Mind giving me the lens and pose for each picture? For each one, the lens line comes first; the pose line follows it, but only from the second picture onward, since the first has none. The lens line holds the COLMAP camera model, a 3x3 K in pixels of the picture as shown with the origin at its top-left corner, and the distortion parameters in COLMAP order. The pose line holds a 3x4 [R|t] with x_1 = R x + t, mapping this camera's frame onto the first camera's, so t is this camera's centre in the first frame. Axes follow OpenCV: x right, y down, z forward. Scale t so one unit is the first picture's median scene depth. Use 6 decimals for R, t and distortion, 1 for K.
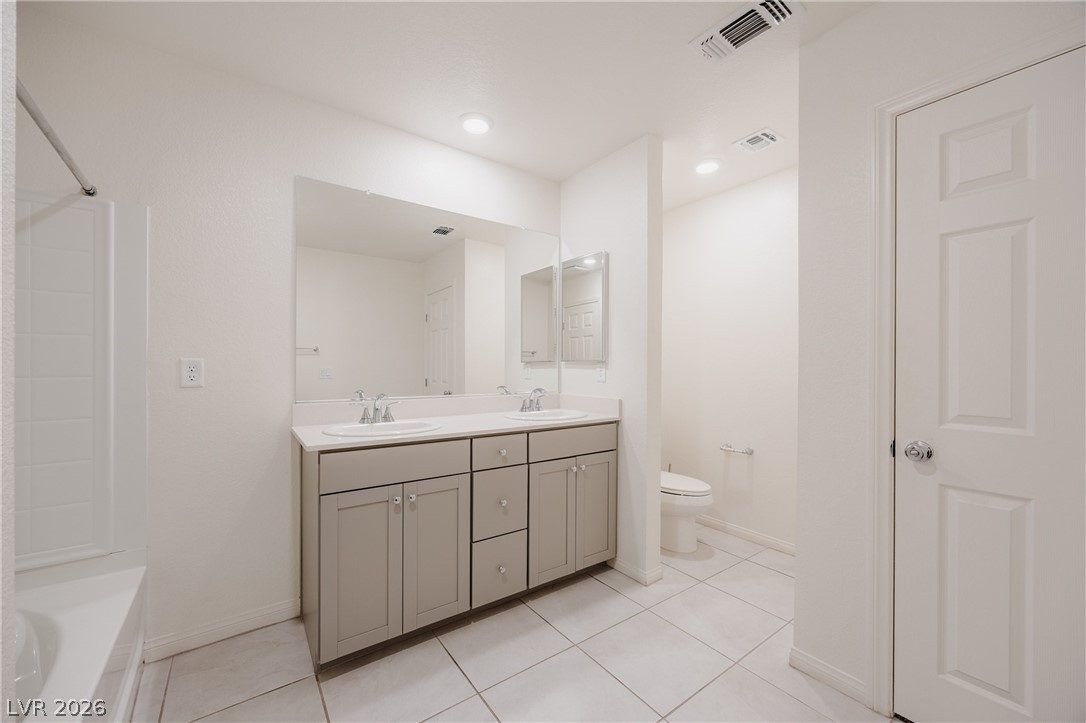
lens RADIAL K [[420.4, 0, 536.3], [0, 420.4, 367.8], [0, 0, 1]] dist [0.000358, 0.000020]
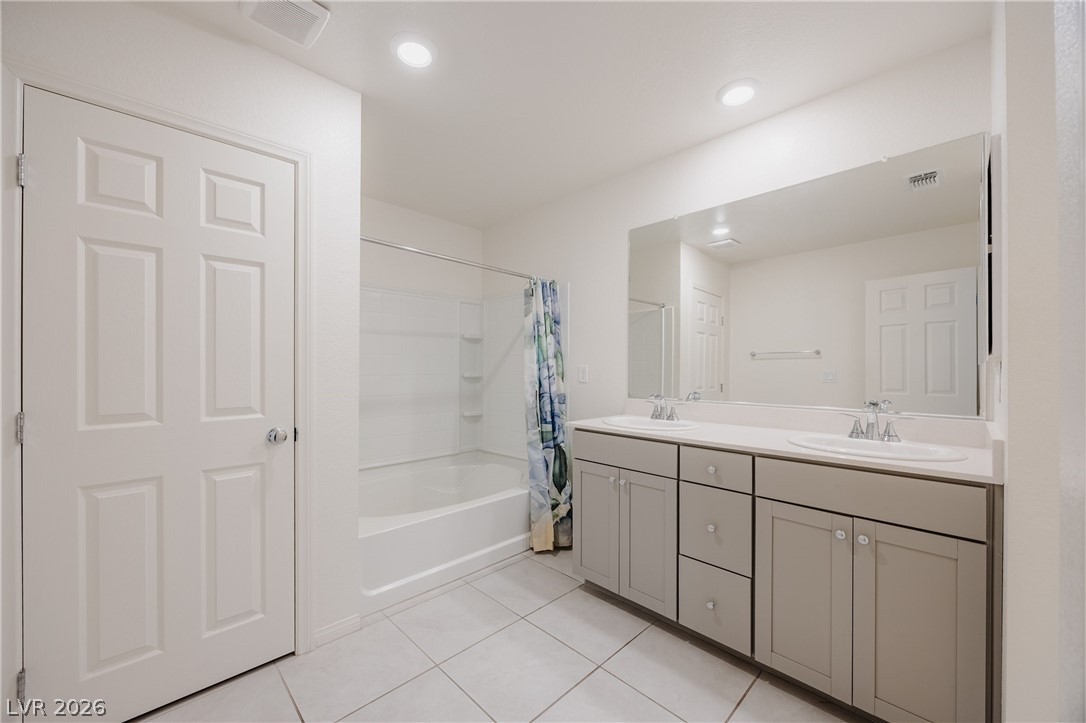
lens RADIAL K [[420.4, 0, 536.3], [0, 420.4, 367.8], [0, 0, 1]] dist [0.000358, 0.000020]
pose [[0.136376, -0.006130, -0.990638, 0.708642], [-0.003072, 0.999973, -0.006611, -0.001351], [0.990652, 0.003945, 0.136353, 0.510220]]
